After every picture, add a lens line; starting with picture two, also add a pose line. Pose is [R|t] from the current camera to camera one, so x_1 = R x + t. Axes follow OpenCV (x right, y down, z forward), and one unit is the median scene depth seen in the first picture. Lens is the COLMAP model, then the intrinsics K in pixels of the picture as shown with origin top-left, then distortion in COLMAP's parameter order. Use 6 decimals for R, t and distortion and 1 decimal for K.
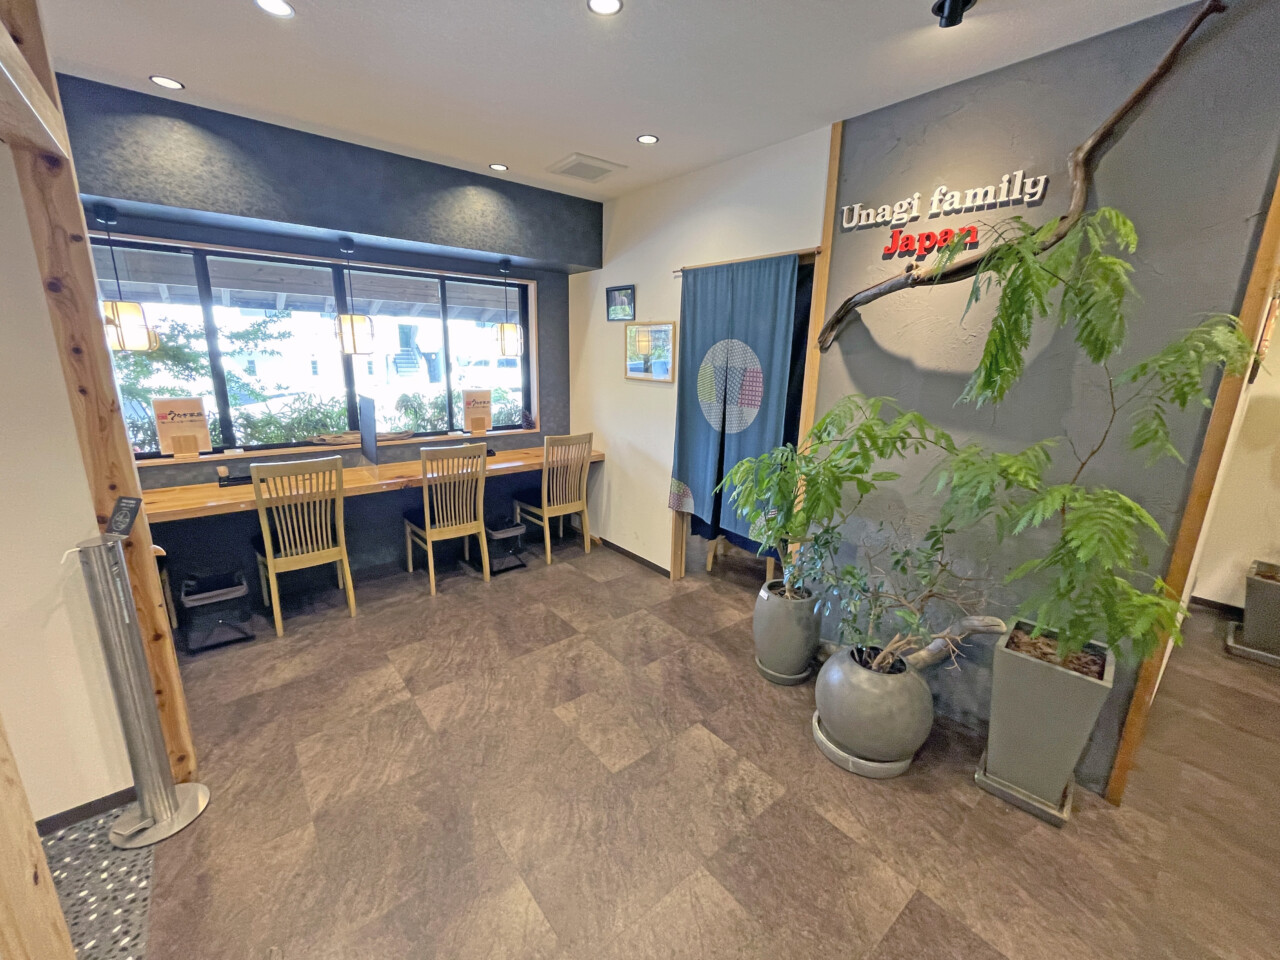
lens RADIAL K [[518.8, 0, 637.2], [0, 518.8, 476.0], [0, 0, 1]] dist [0.000596, -0.001102]
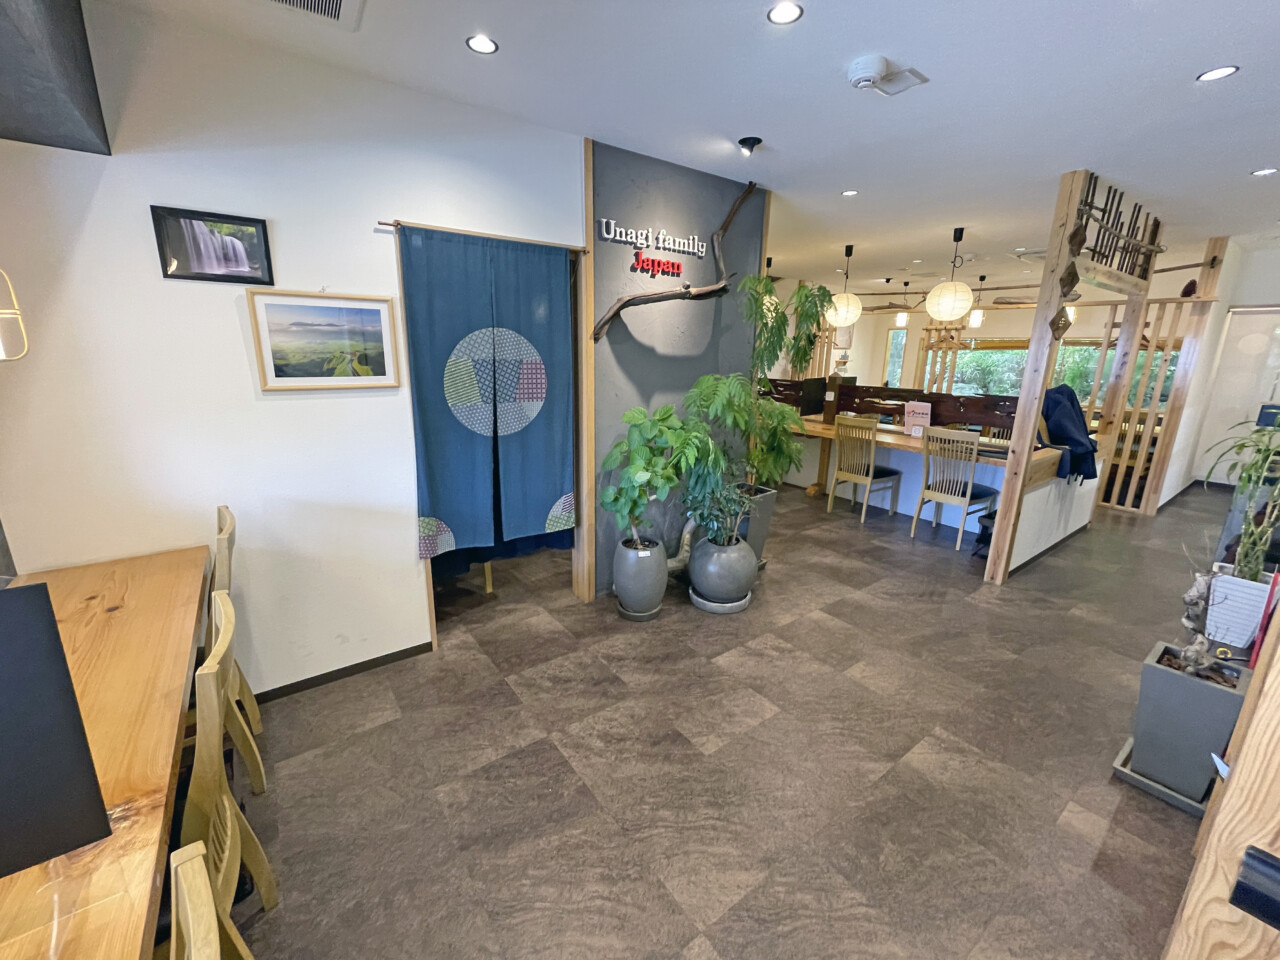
lens RADIAL K [[518.8, 0, 639.6], [0, 518.8, 474.9], [0, 0, 1]] dist [0.000596, -0.001102]
pose [[0.050178, -0.262264, 0.963691, -0.780461], [0.220755, 0.943953, 0.245398, -0.211934], [-0.974038, 0.200426, 0.105262, 0.802458]]
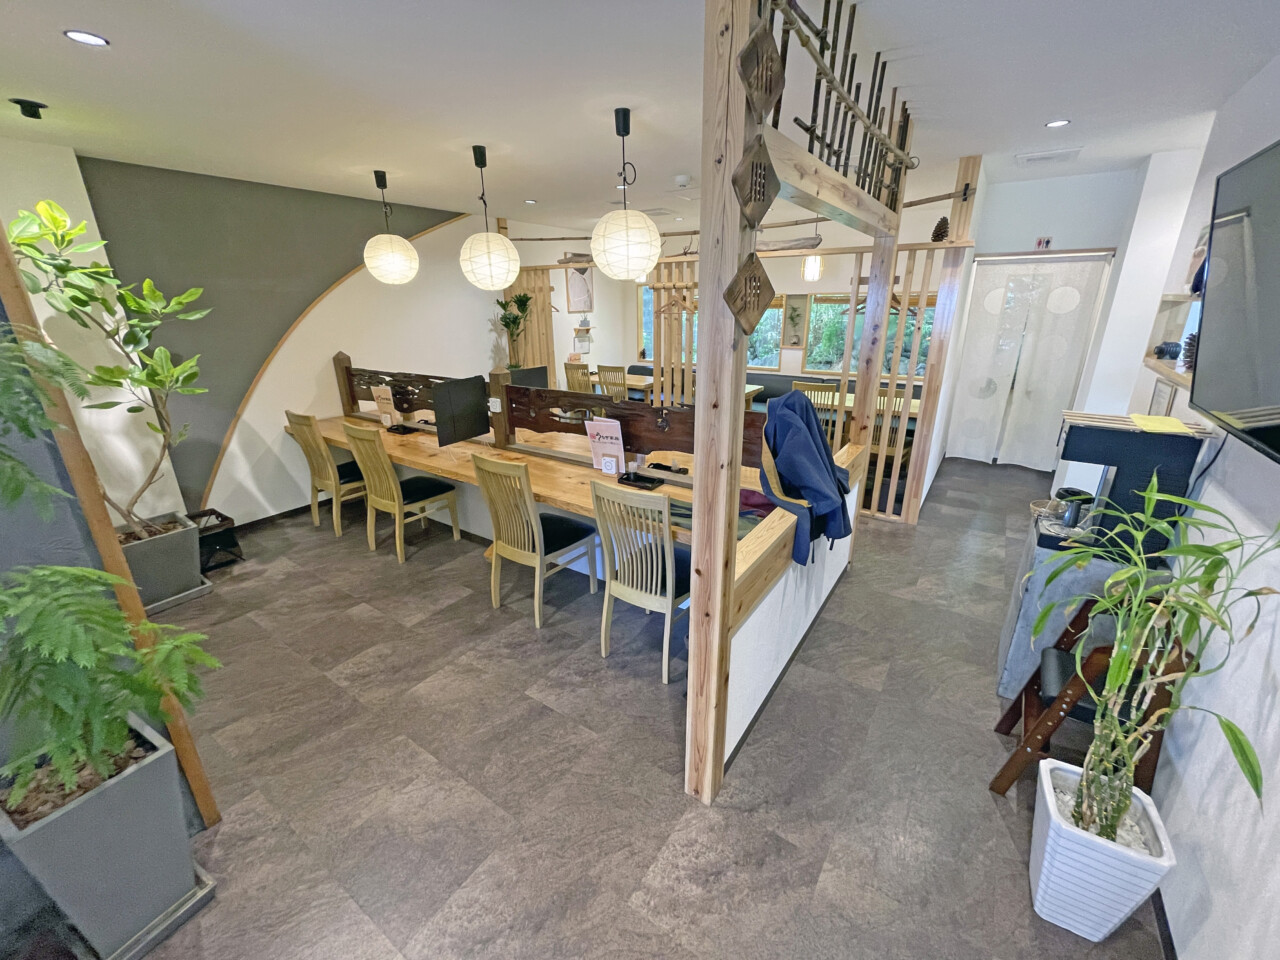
lens RADIAL K [[518.8, 0, 638.4], [0, 518.8, 476.0], [0, 0, 1]] dist [0.000596, -0.001102]
pose [[-0.281054, -0.328379, 0.901763, 0.027661], [0.229538, 0.889364, 0.395404, -0.101783], [-0.931837, 0.318119, -0.174584, 0.160594]]
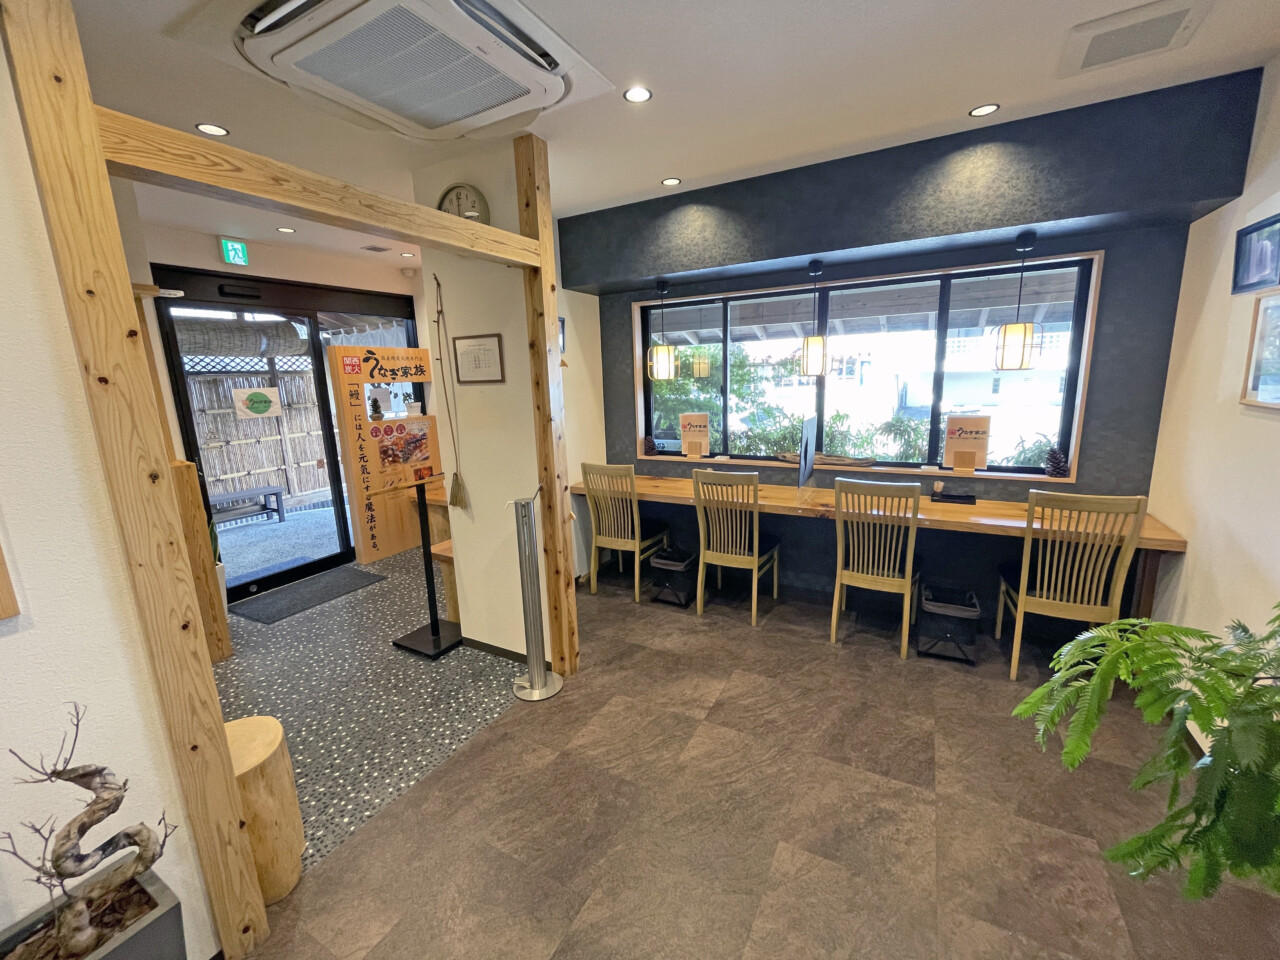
lens RADIAL K [[518.8, 0, 636.9], [0, 518.8, 475.7], [0, 0, 1]] dist [0.000596, -0.001102]
pose [[0.366819, 0.144526, -0.918997, 0.326681], [-0.174362, 0.981033, 0.084685, -0.084823], [0.913806, 0.129174, 0.385061, 0.393509]]
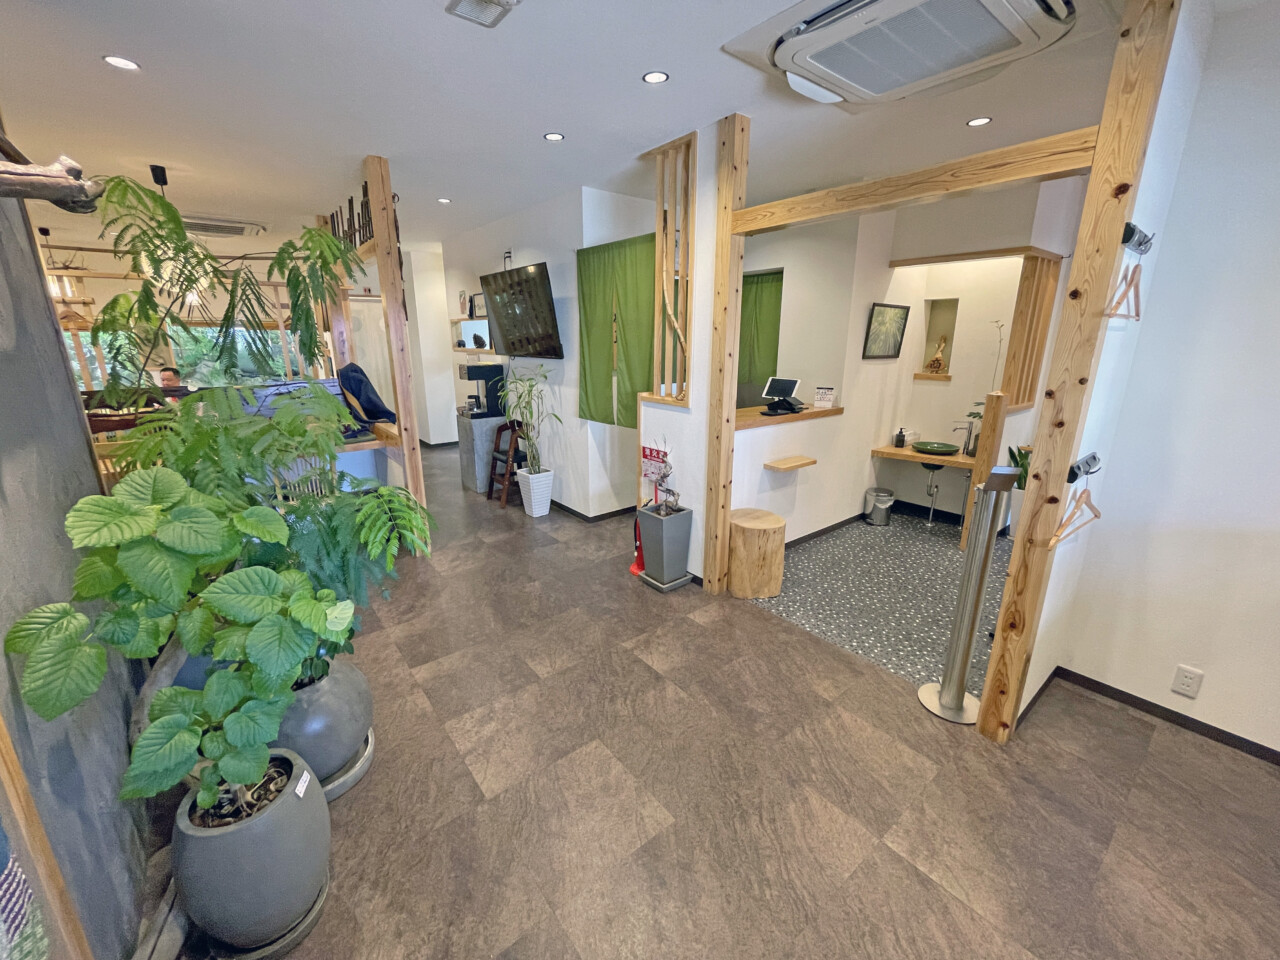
lens RADIAL K [[518.8, 0, 636.7], [0, 518.8, 475.3], [0, 0, 1]] dist [0.000596, -0.001102]
pose [[-0.999557, -0.027720, 0.010875, -0.089597], [-0.019082, 0.876664, 0.480725, -0.293267], [-0.022860, 0.480305, -0.876804, 1.230905]]
